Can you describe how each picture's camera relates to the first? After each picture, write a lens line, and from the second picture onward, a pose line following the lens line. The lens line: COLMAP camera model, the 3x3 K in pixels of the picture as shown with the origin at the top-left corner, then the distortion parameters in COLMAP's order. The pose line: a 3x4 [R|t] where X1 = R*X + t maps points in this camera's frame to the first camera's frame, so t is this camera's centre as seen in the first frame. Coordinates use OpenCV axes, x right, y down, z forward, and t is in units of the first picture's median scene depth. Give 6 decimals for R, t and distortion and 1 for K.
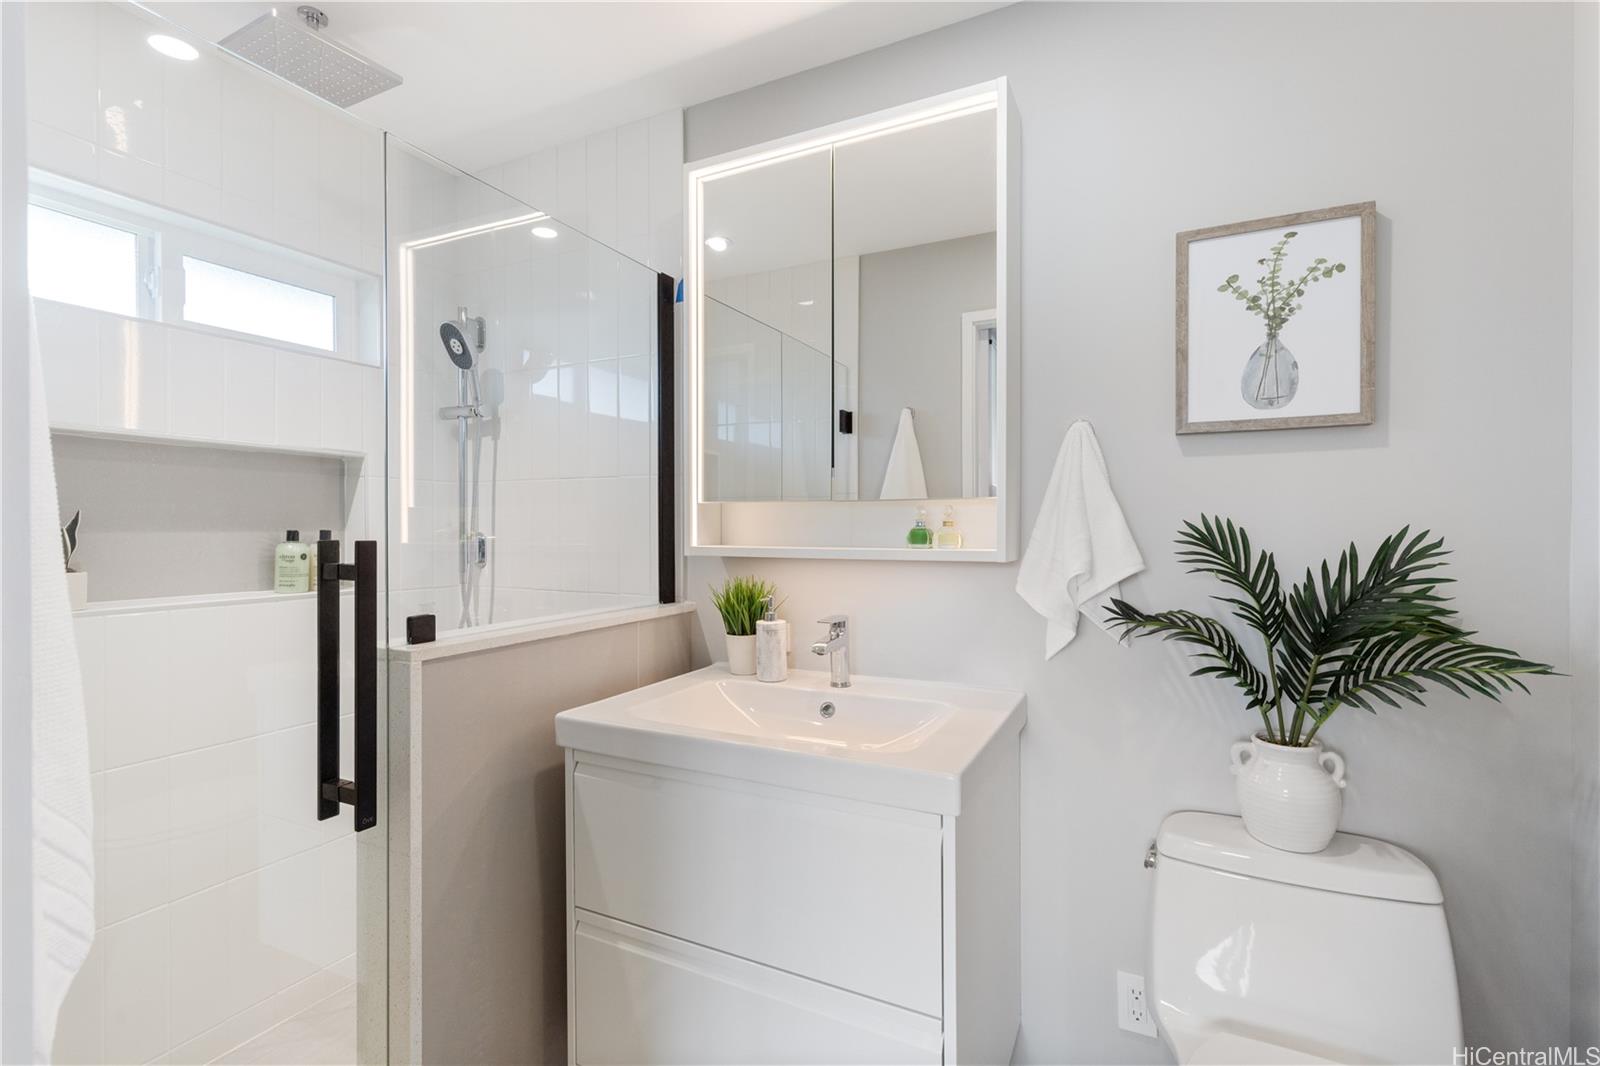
lens RADIAL K [[720.7, 0, 810.3], [0, 720.7, 532.9], [0, 0, 1]] dist [0.006796, -0.000347]
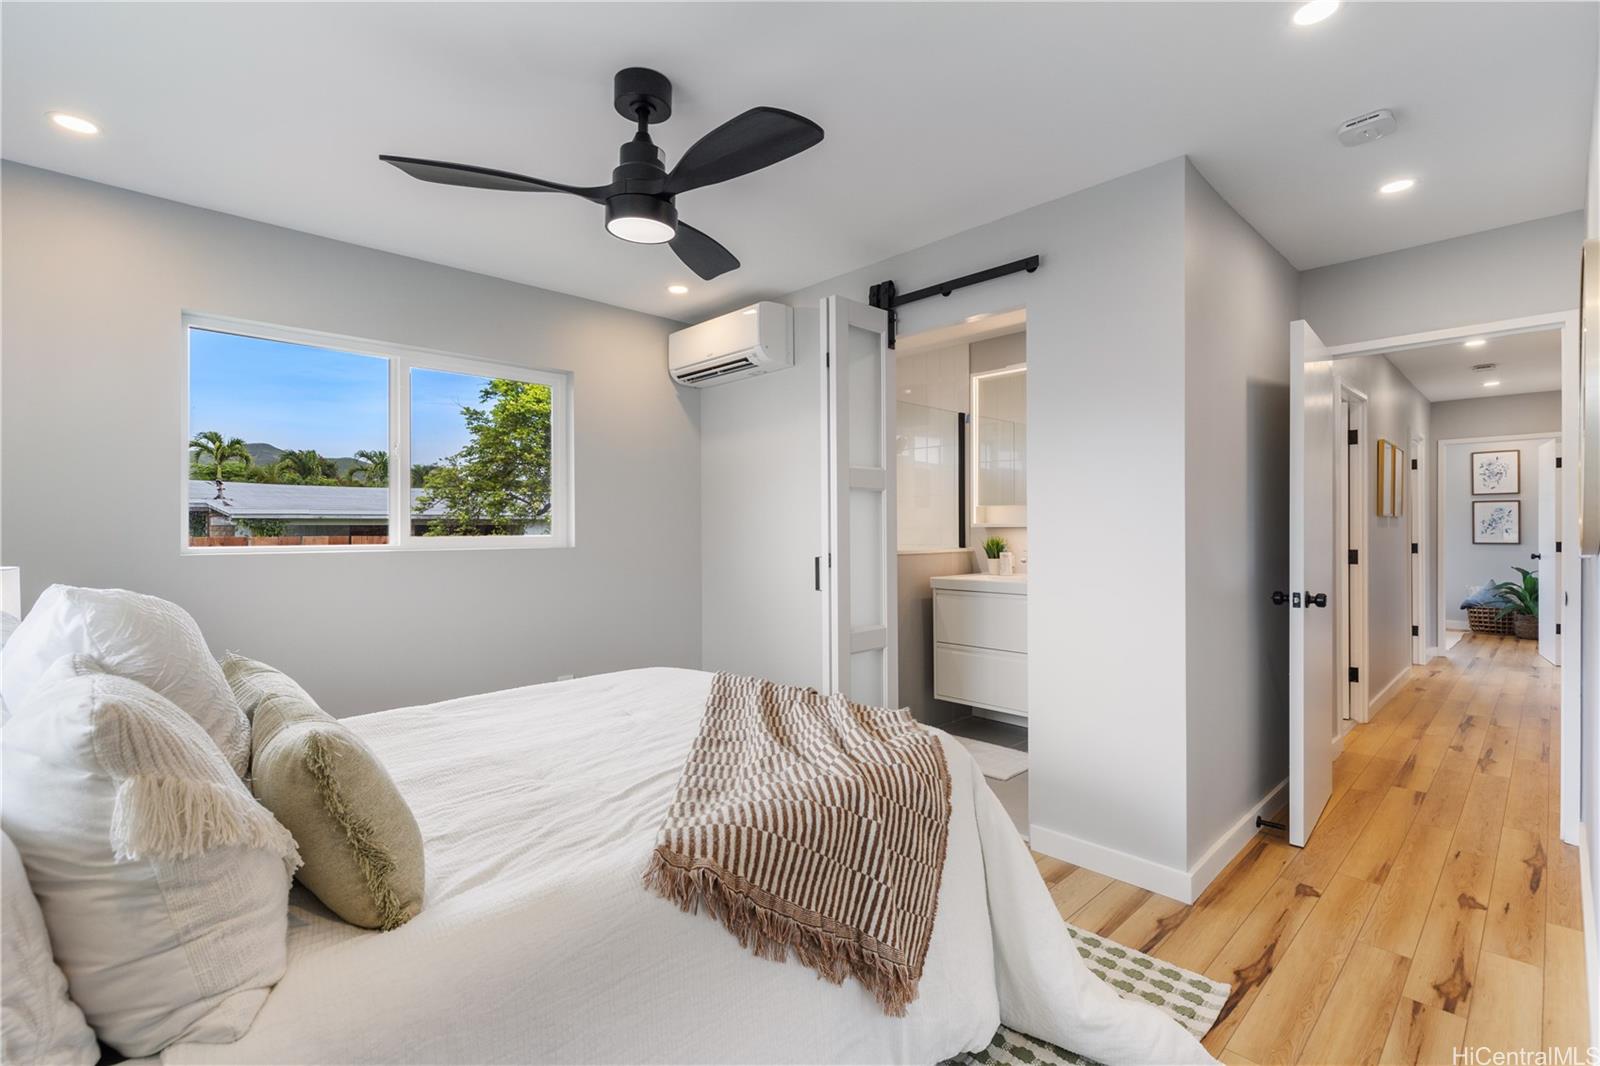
lens RADIAL K [[720.7, 0, 810.3], [0, 720.7, 532.9], [0, 0, 1]] dist [0.006796, -0.000347]
pose [[0.941664, 0.001933, -0.336549, 0.148504], [-0.003803, 0.999981, -0.004897, 0.066393], [0.336533, 0.005891, 0.941653, -1.579840]]
